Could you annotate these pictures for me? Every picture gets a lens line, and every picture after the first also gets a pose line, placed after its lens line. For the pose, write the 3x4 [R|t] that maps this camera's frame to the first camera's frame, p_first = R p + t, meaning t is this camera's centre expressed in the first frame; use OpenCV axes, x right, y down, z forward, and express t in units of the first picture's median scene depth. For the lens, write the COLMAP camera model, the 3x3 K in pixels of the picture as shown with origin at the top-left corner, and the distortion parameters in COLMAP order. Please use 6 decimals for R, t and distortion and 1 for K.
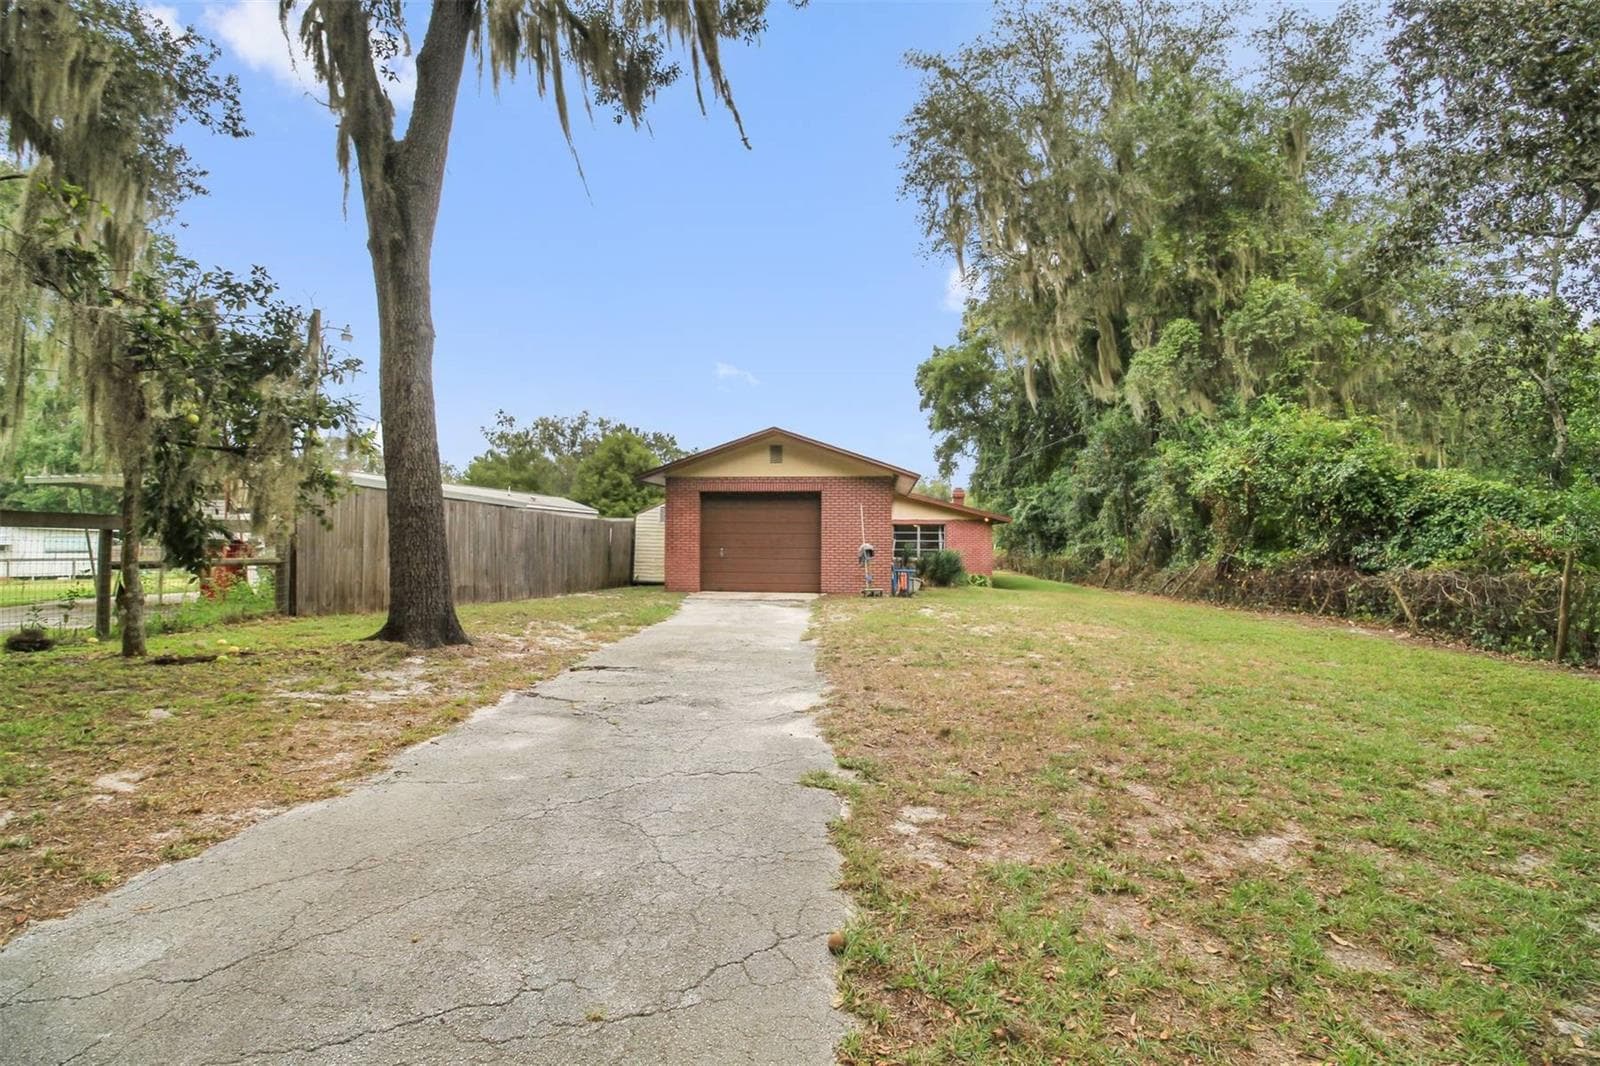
lens RADIAL K [[745.0, 0, 801.9], [0, 745.0, 509.4], [0, 0, 1]] dist [0.000370, -0.000243]
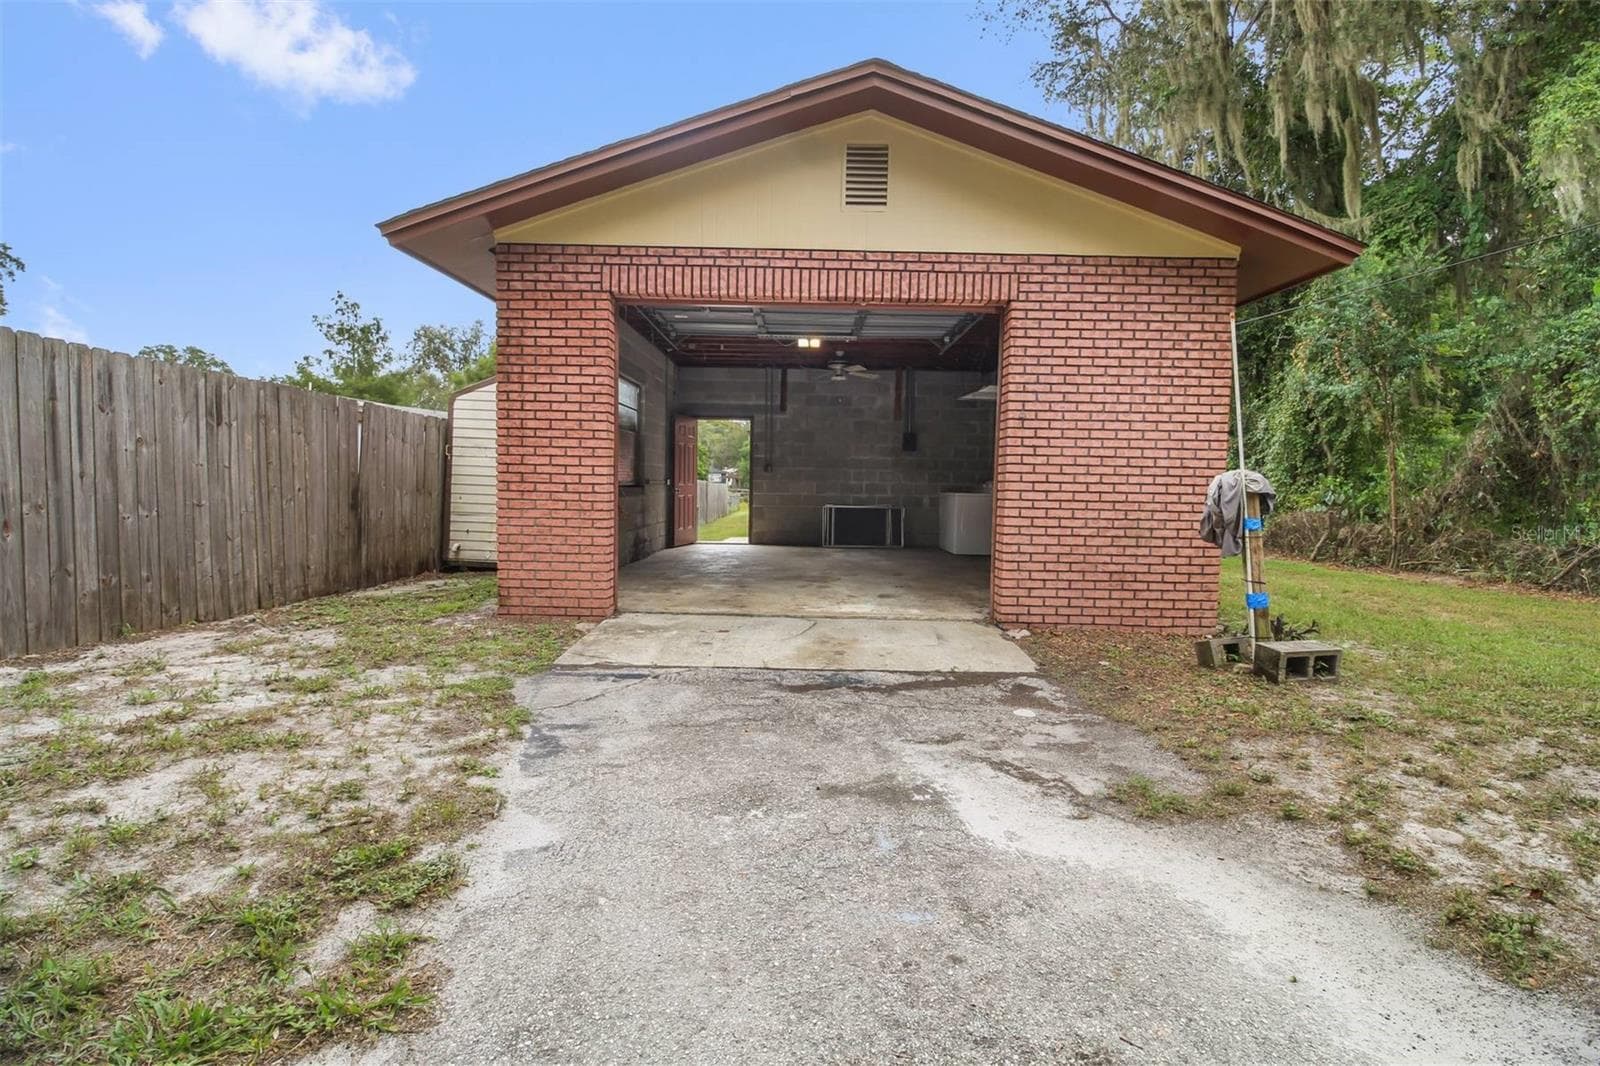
lens RADIAL K [[745.0, 0, 801.9], [0, 745.0, 509.4], [0, 0, 1]] dist [0.000370, -0.000243]
pose [[0.994554, 0.009557, 0.103780, -0.028326], [-0.017834, 0.996705, 0.079127, 0.012091], [-0.102682, -0.080547, 0.991448, 0.214039]]
